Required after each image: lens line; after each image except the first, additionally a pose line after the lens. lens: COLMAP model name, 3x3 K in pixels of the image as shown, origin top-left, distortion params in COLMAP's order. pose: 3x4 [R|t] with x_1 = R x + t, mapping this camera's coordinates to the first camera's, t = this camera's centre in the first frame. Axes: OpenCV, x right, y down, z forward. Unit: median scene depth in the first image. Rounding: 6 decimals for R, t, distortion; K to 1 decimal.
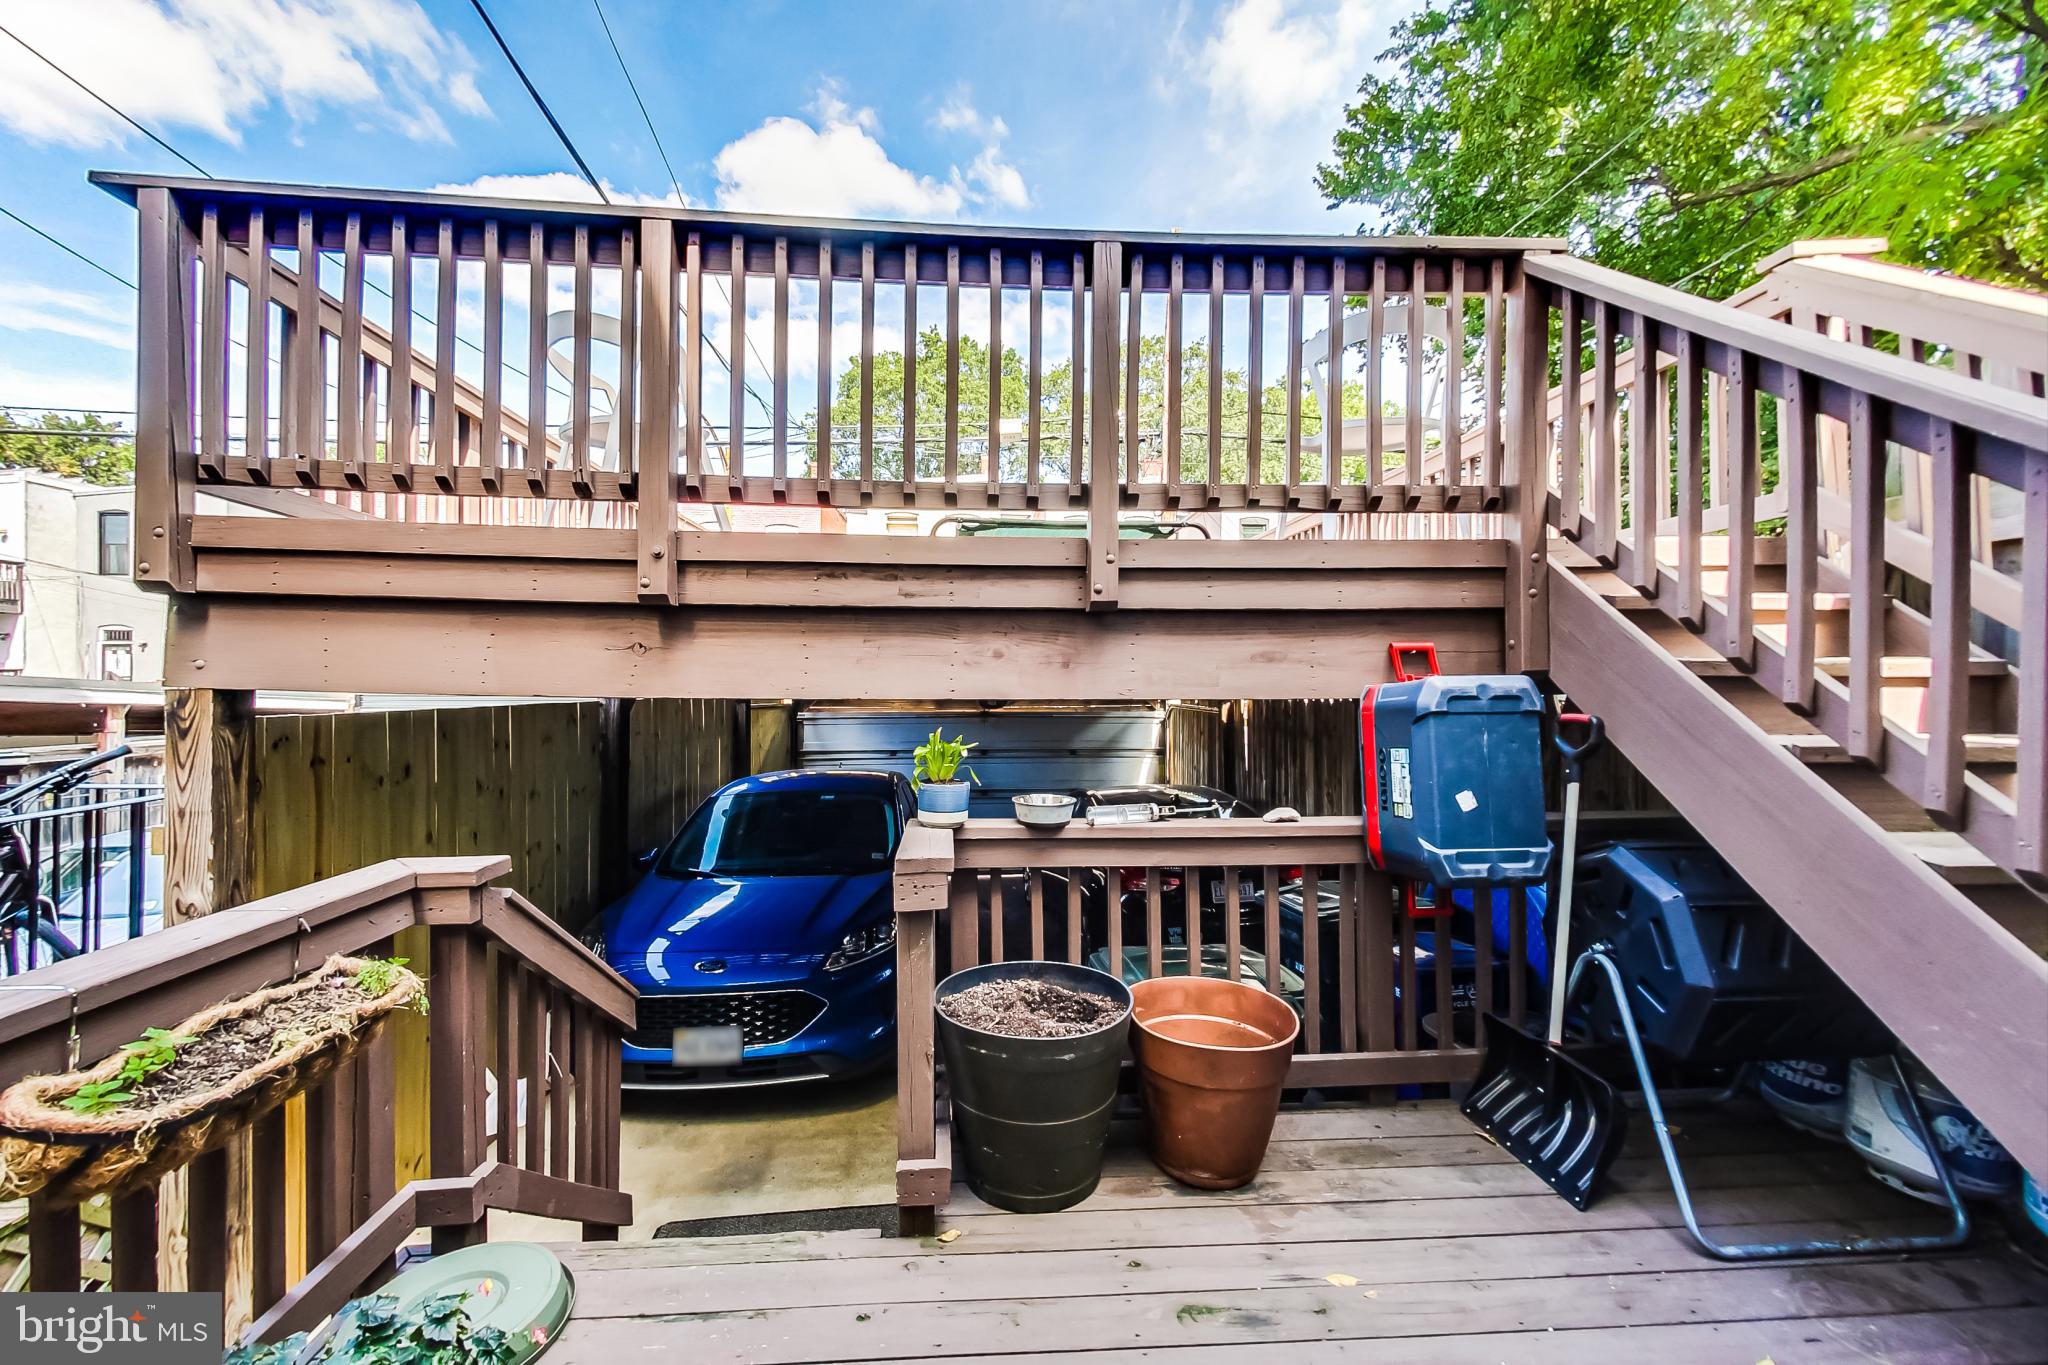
lens RADIAL K [[781.0, 0, 1023.7], [0, 781.0, 712.5], [0, 0, 1]] dist [0.006718, -0.000027]
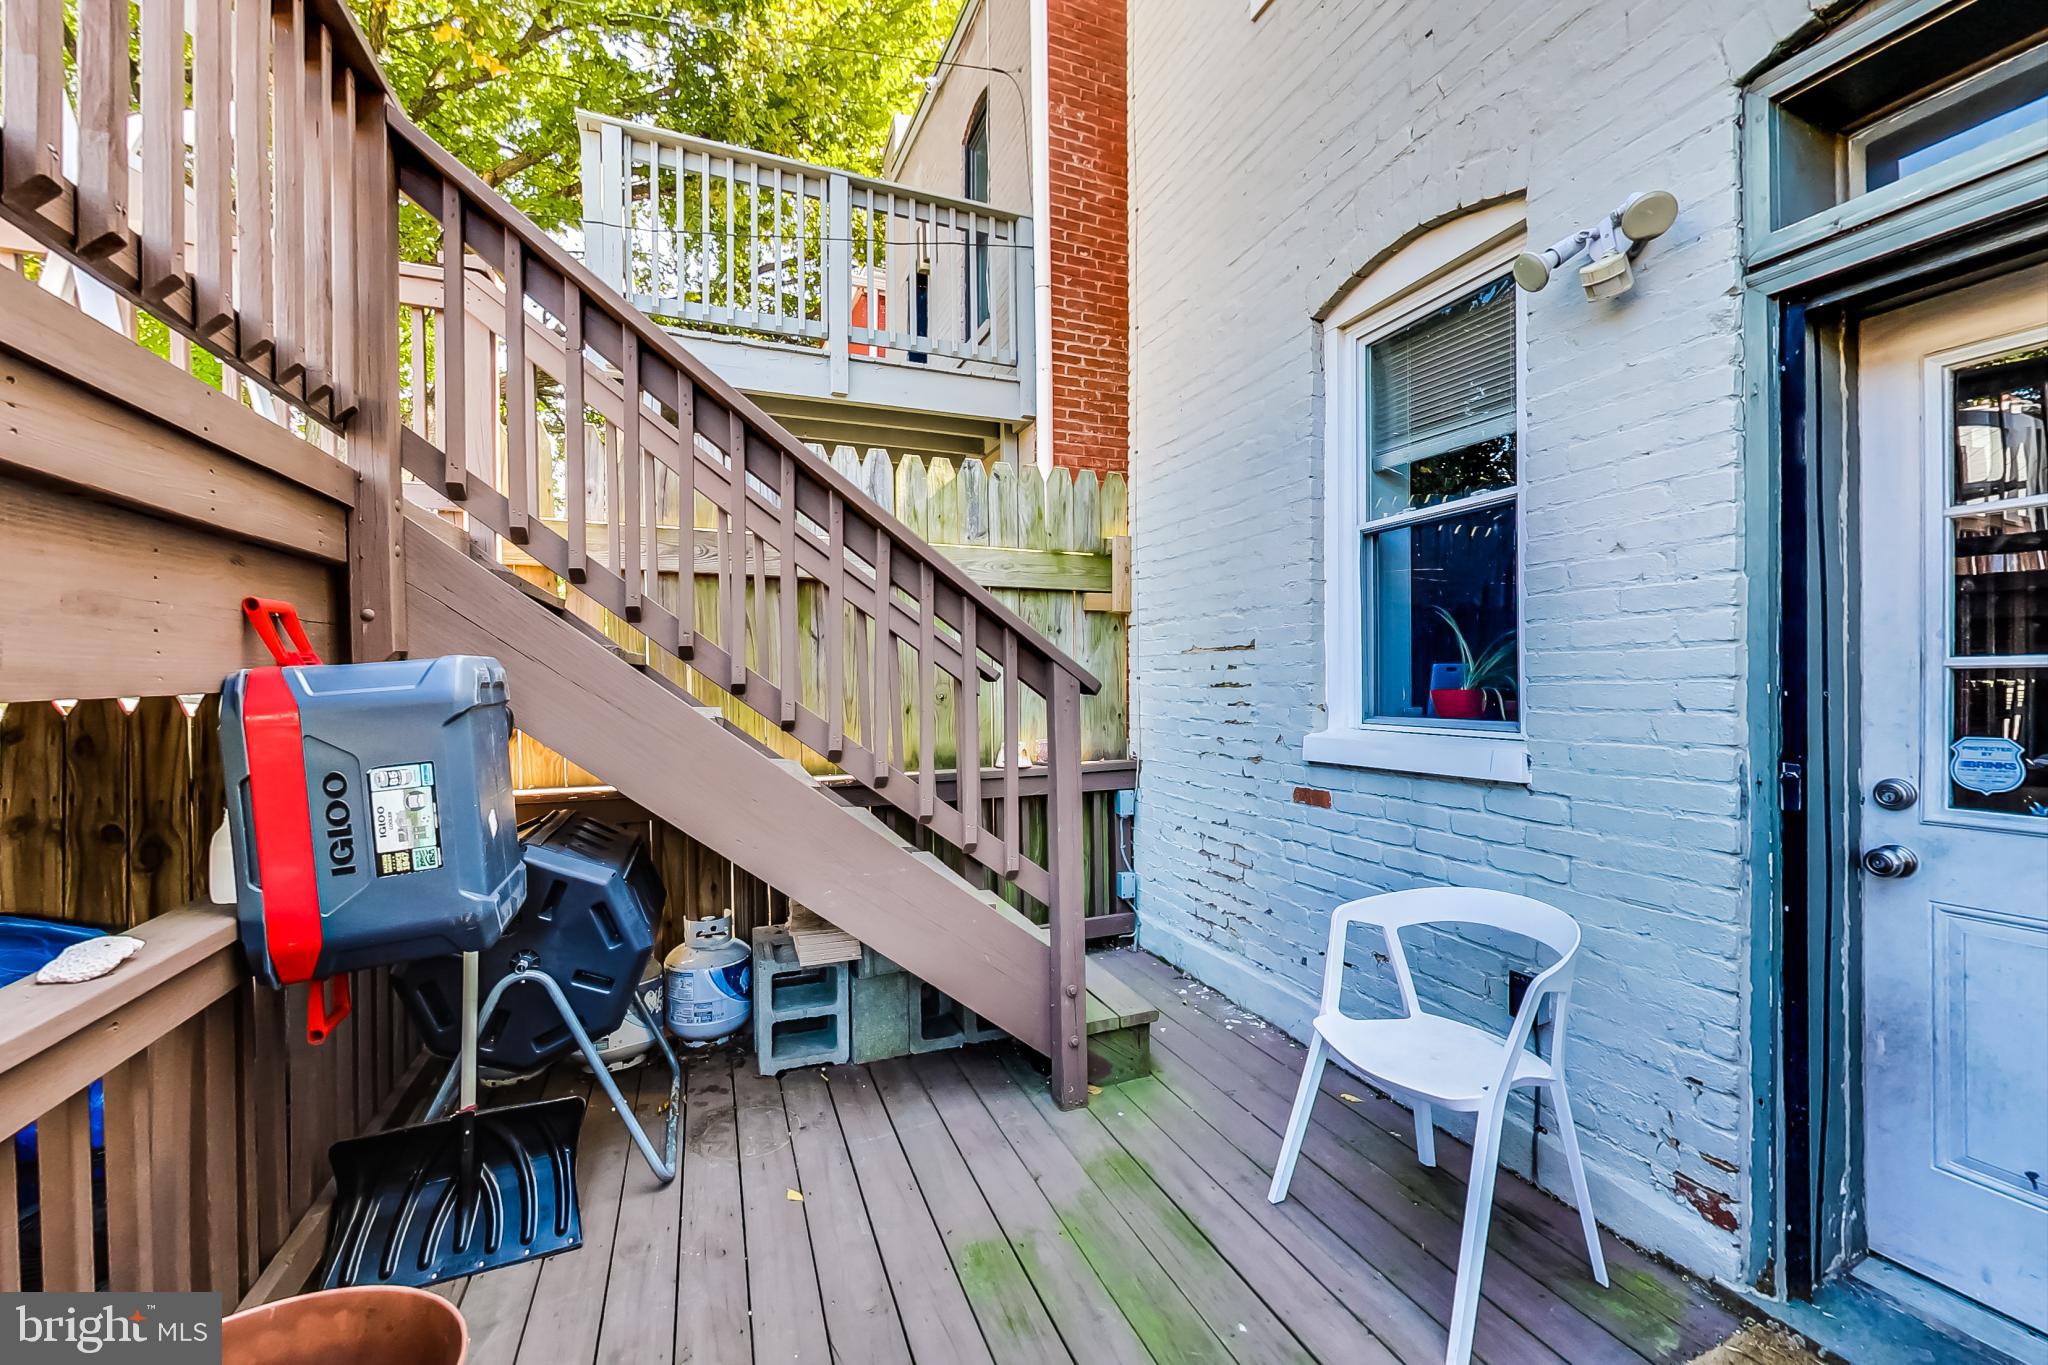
lens RADIAL K [[784.7, 0, 1030.9], [0, 784.7, 684.4], [0, 0, 1]] dist [-0.003216, -0.000013]
pose [[-0.292822, -0.011315, 0.956100, -0.280373], [0.038260, 0.998990, 0.023541, -0.016020], [-0.955401, 0.043474, -0.292094, 0.687064]]
